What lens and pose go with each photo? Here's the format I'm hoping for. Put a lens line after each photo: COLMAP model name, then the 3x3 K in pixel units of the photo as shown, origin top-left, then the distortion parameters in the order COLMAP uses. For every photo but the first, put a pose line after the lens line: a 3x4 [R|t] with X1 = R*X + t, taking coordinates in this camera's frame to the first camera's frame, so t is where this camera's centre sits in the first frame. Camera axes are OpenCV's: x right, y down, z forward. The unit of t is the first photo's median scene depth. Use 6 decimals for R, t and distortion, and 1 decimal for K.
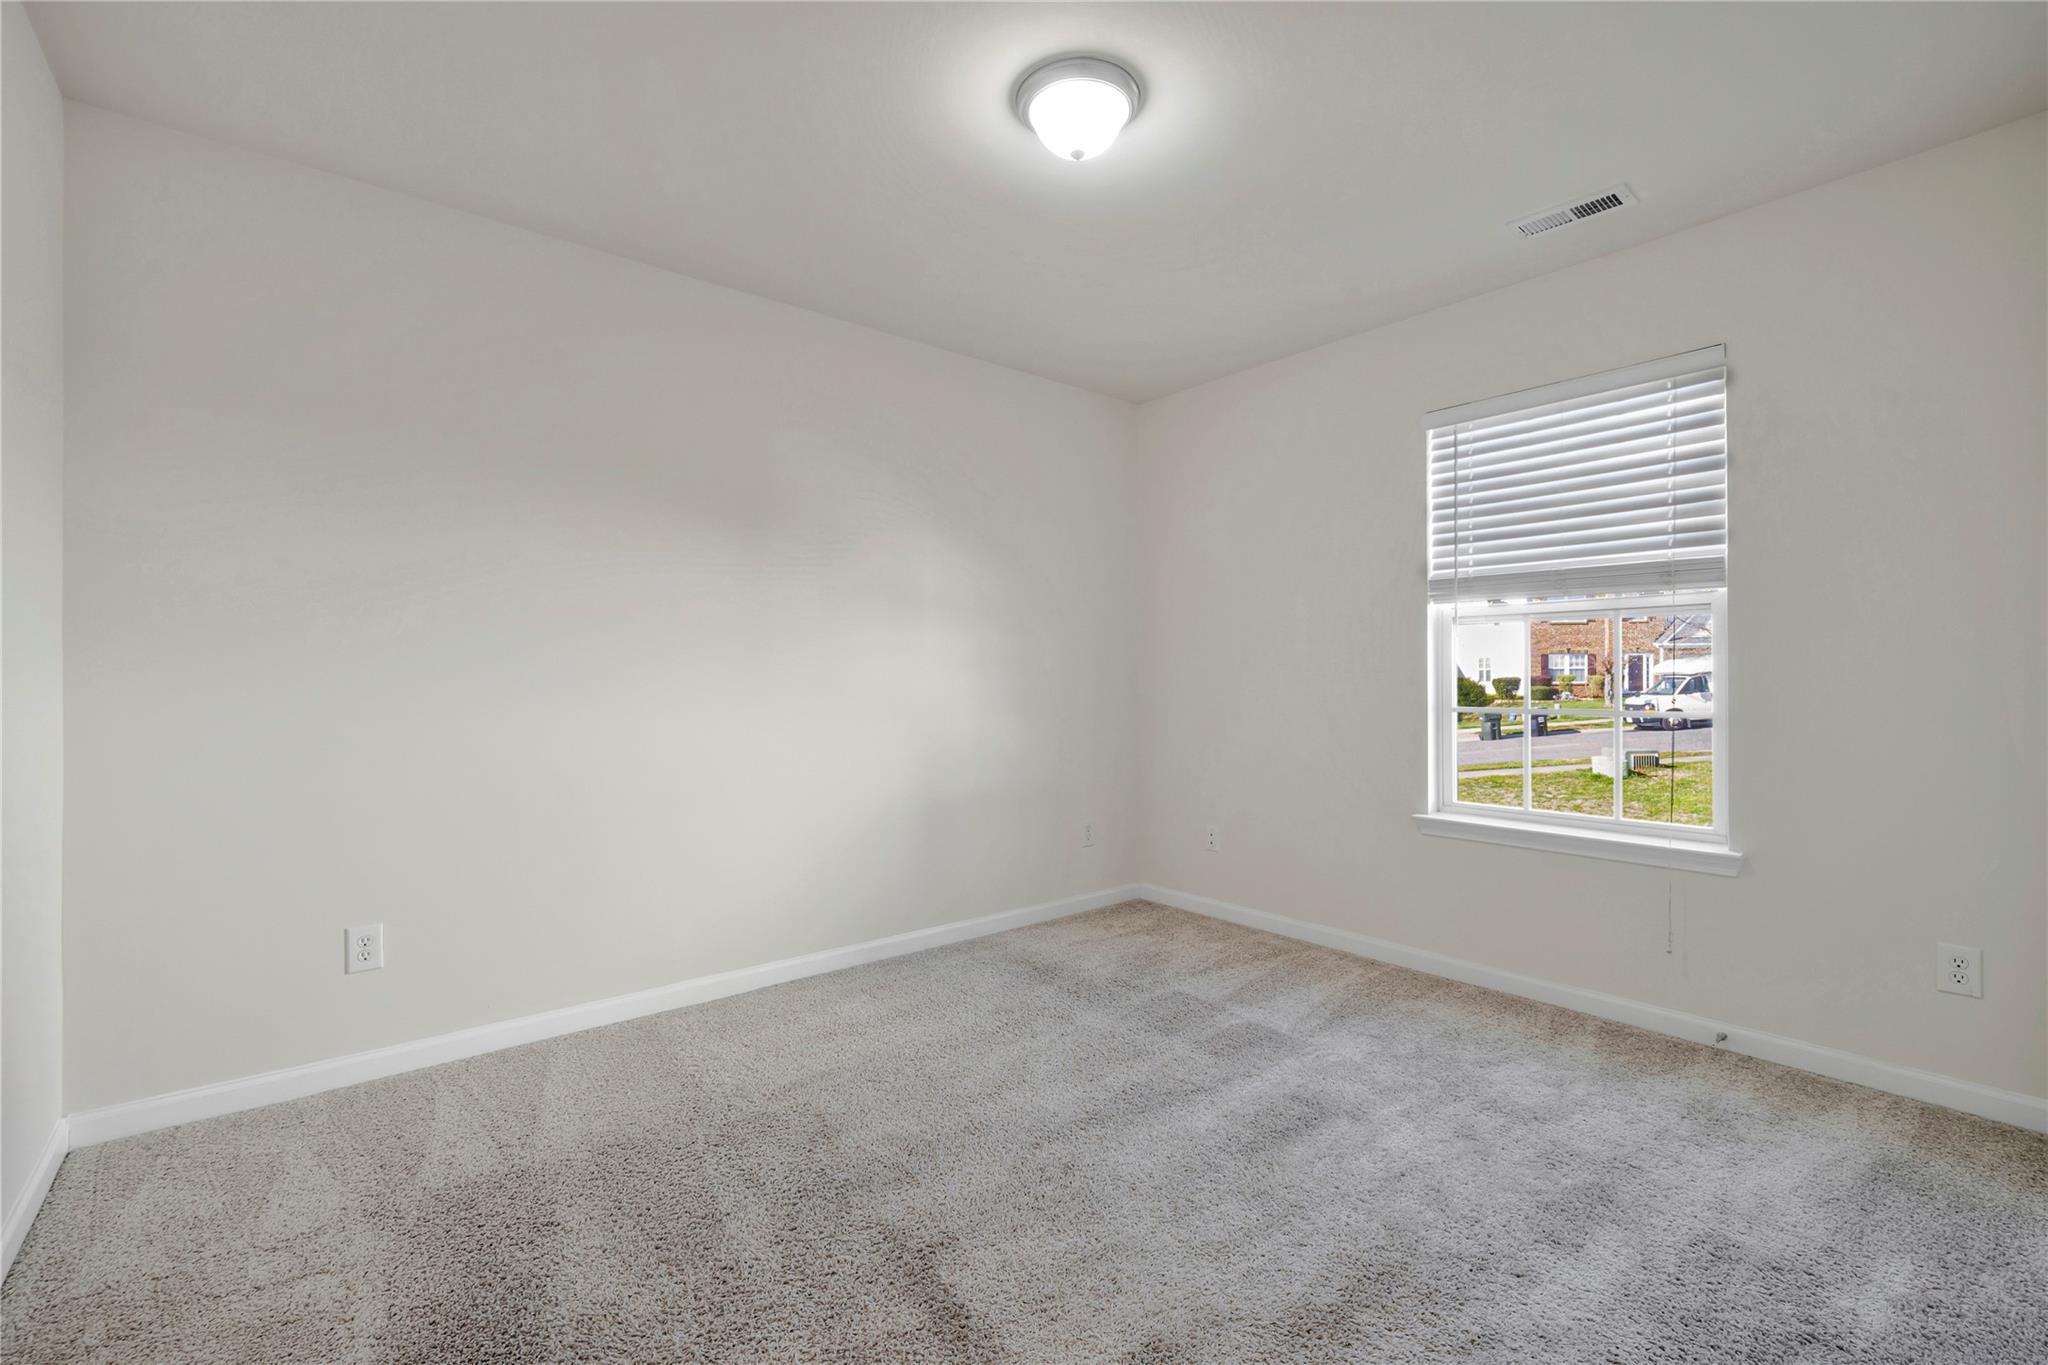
lens RADIAL K [[907.6, 0, 1047.1], [0, 907.6, 668.1], [0, 0, 1]] dist [-0.018027, 0.000092]
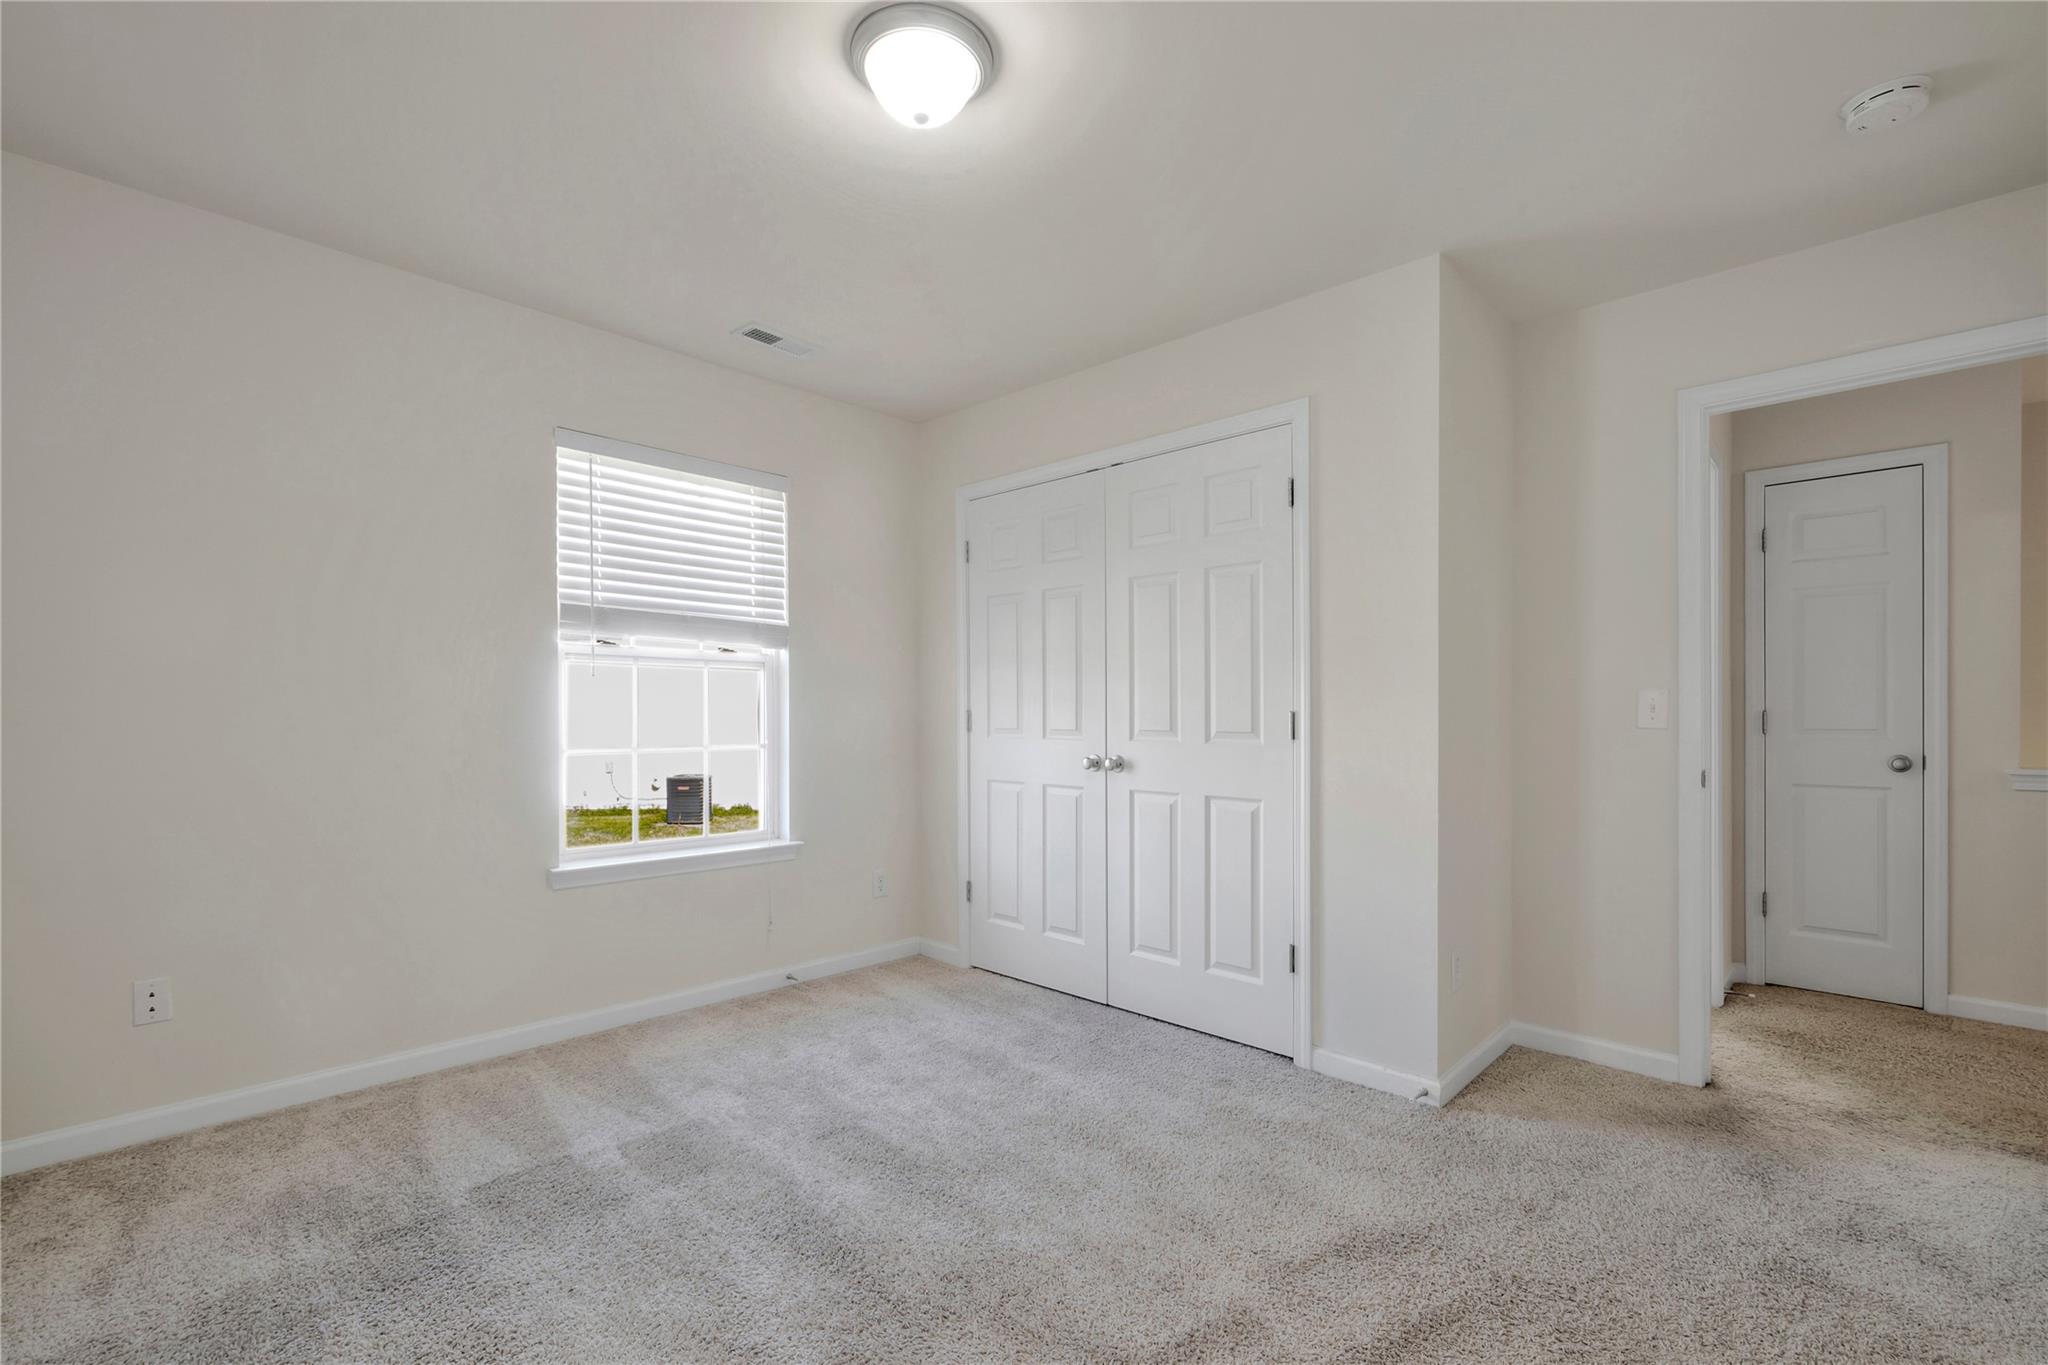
lens RADIAL K [[886.4, 0, 1026.2], [0, 886.4, 699.9], [0, 0, 1]] dist [-0.016234, 0.000046]
pose [[-0.108389, 0.014517, 0.994003, -0.594929], [-0.007472, 0.999853, -0.015417, 0.003024], [-0.994080, -0.009098, -0.108265, 0.721675]]
